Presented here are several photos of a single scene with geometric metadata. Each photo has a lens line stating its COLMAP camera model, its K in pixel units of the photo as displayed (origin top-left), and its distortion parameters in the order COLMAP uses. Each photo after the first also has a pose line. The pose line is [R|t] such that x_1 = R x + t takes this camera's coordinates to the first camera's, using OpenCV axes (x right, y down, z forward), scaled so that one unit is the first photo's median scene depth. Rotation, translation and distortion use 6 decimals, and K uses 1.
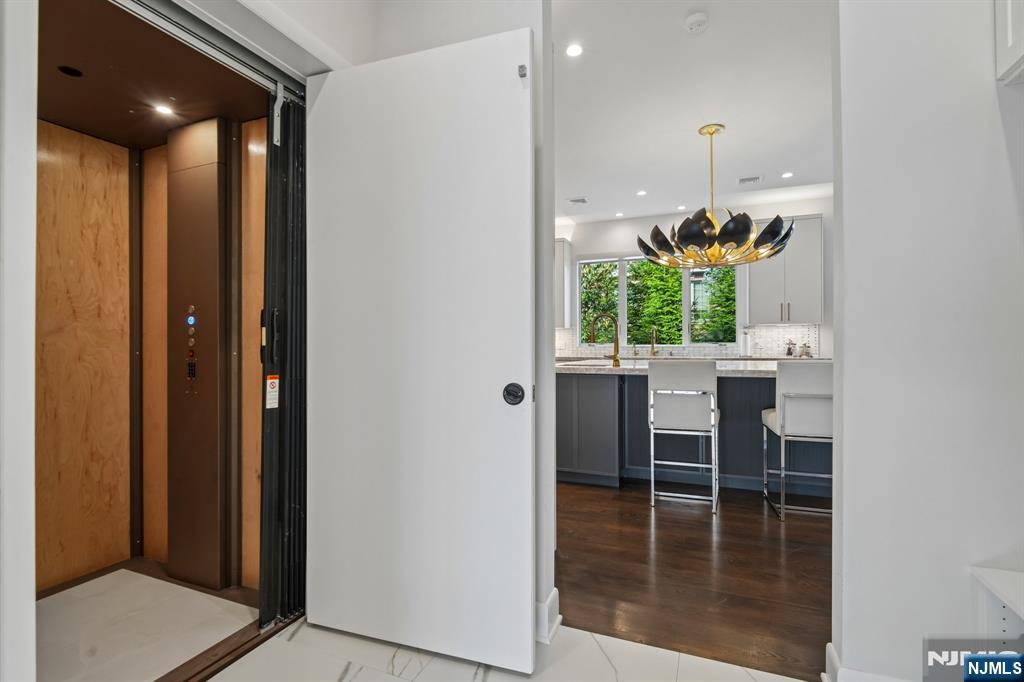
lens RADIAL K [[485.0, 0, 510.2], [0, 485.0, 344.6], [0, 0, 1]] dist [0.006162, -0.004884]
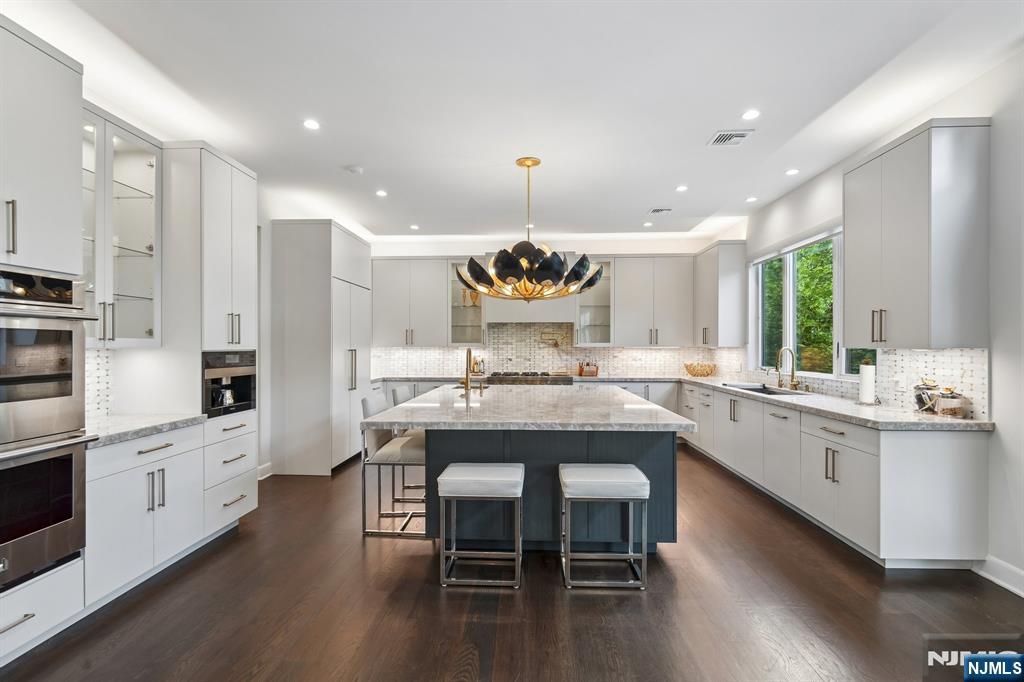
lens RADIAL K [[485.0, 0, 511.1], [0, 485.0, 345.6], [0, 0, 1]] dist [0.006162, -0.004884]
pose [[0.347639, 0.002083, -0.937626, 0.851612], [0.003698, 0.999987, 0.003592, -0.045817], [0.937621, -0.004717, 0.347626, 0.401543]]
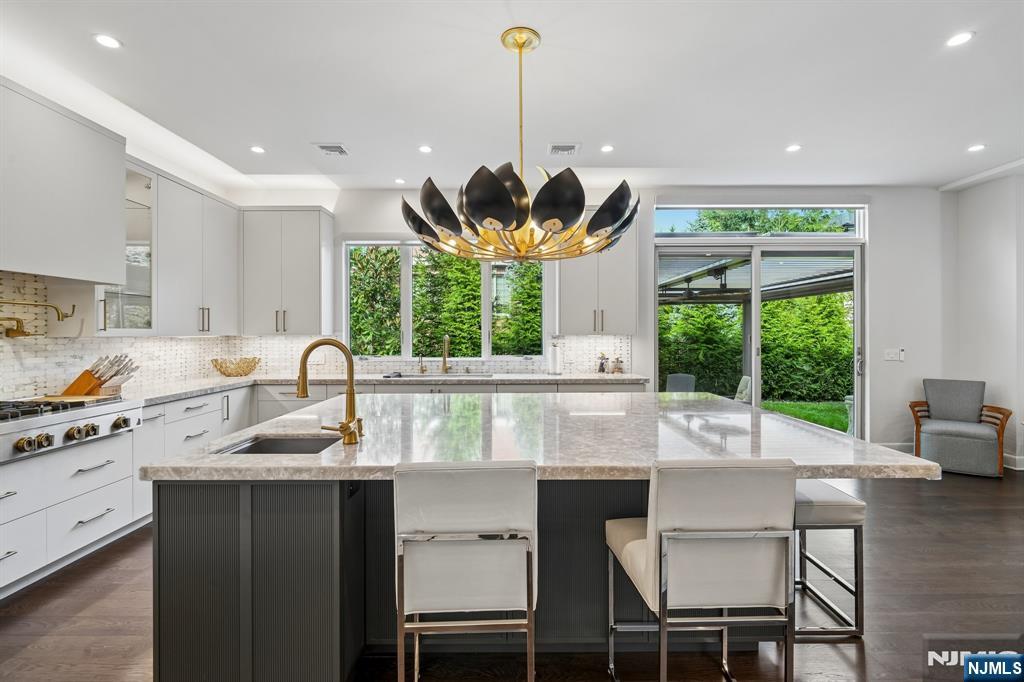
lens RADIAL K [[485.0, 0, 515.0], [0, 485.0, 337.7], [0, 0, 1]] dist [0.006162, -0.004884]
pose [[0.921010, -0.002220, 0.389533, 0.105281], [-0.001773, 0.999950, 0.009890, -0.042479], [-0.389536, -0.009799, 0.920959, 0.272494]]
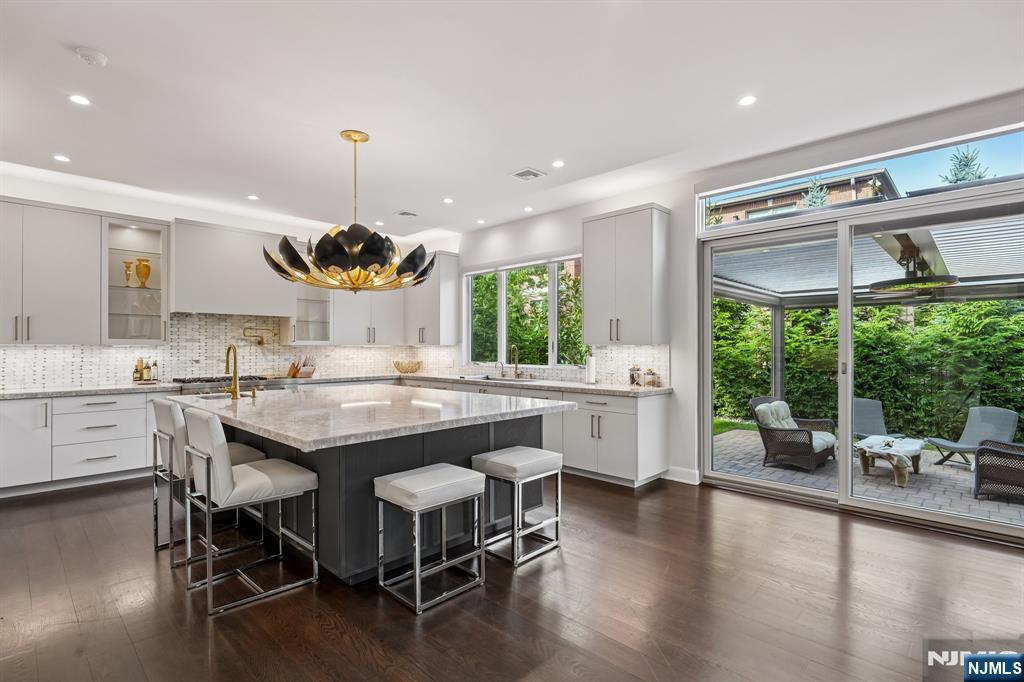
lens RADIAL K [[485.0, 0, 513.4], [0, 485.0, 341.3], [0, 0, 1]] dist [0.006162, -0.004884]
pose [[0.934174, -0.001670, -0.356814, 0.638690], [-0.001030, 0.999972, -0.007375, -0.039286], [0.356816, 0.007257, 0.934146, 0.180626]]
